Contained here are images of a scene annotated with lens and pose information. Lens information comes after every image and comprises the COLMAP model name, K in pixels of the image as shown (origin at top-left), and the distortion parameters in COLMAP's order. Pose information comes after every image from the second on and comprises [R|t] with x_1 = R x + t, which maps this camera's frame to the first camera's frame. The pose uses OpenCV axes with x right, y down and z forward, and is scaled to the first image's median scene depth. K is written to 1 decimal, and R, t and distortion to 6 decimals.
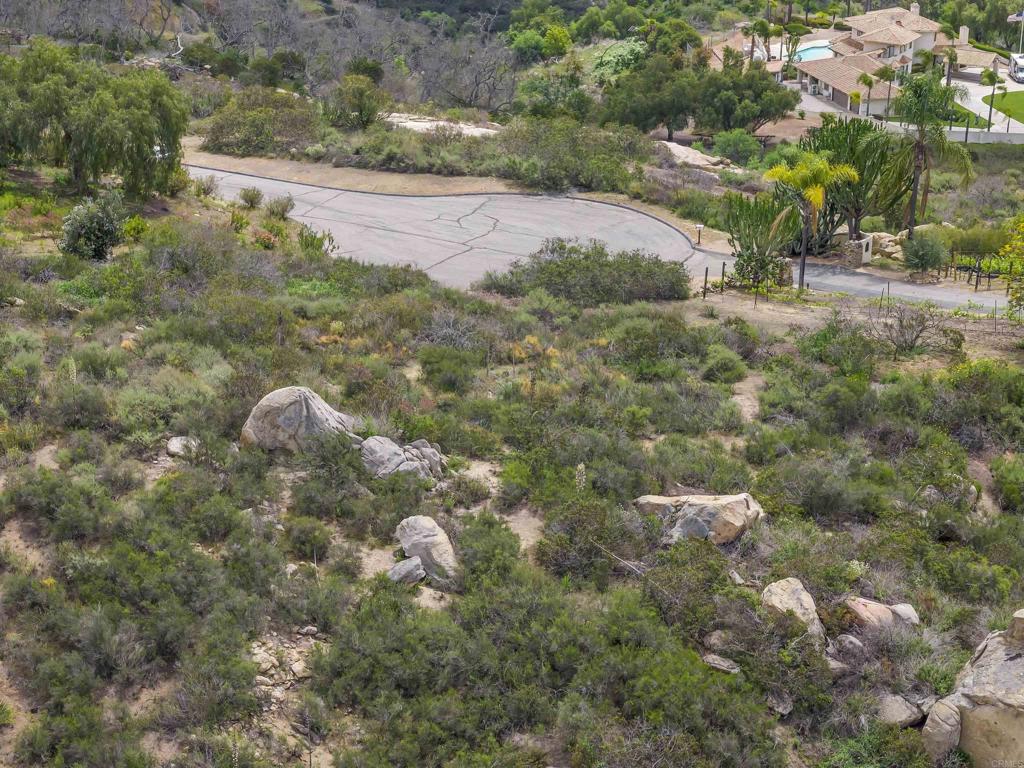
lens RADIAL K [[2045.8, 0, 526.2], [0, 2045.8, 386.4], [0, 0, 1]] dist [-0.187024, 0.723038]
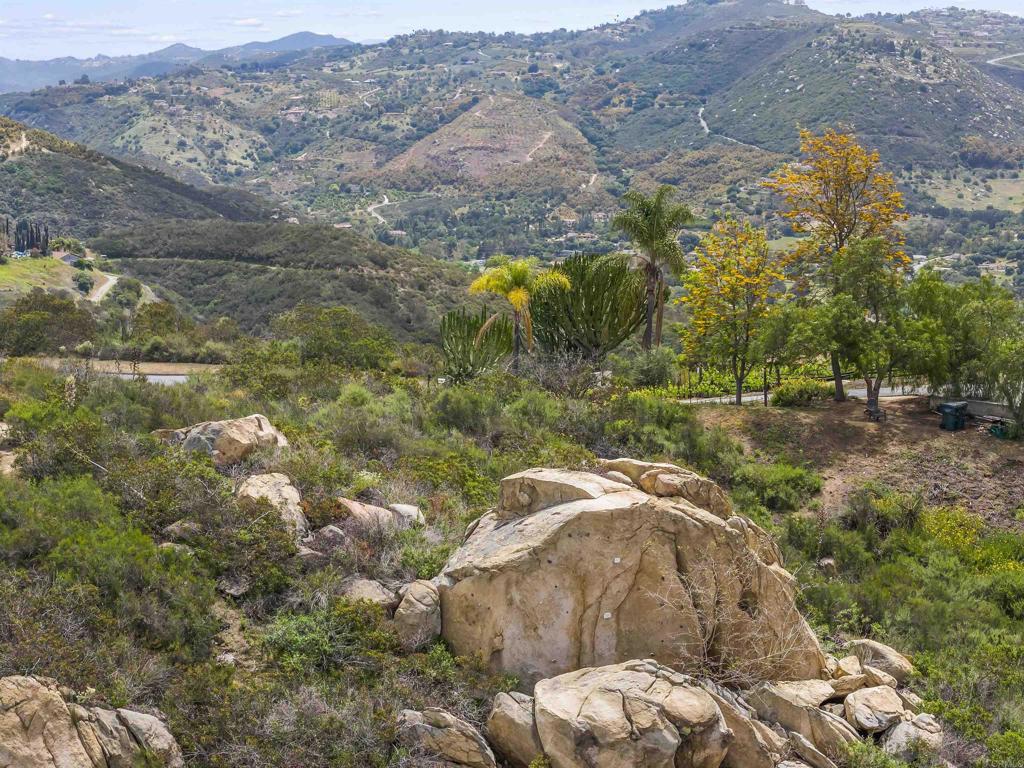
lens RADIAL K [[2045.8, 0, 526.2], [0, 2045.8, 386.4], [0, 0, 1]] dist [-0.187024, 0.723038]
pose [[0.999897, -0.009755, -0.010481, 0.243710], [0.007147, 0.974319, -0.225061, 0.252921], [0.012407, 0.224963, 0.974288, 0.131848]]
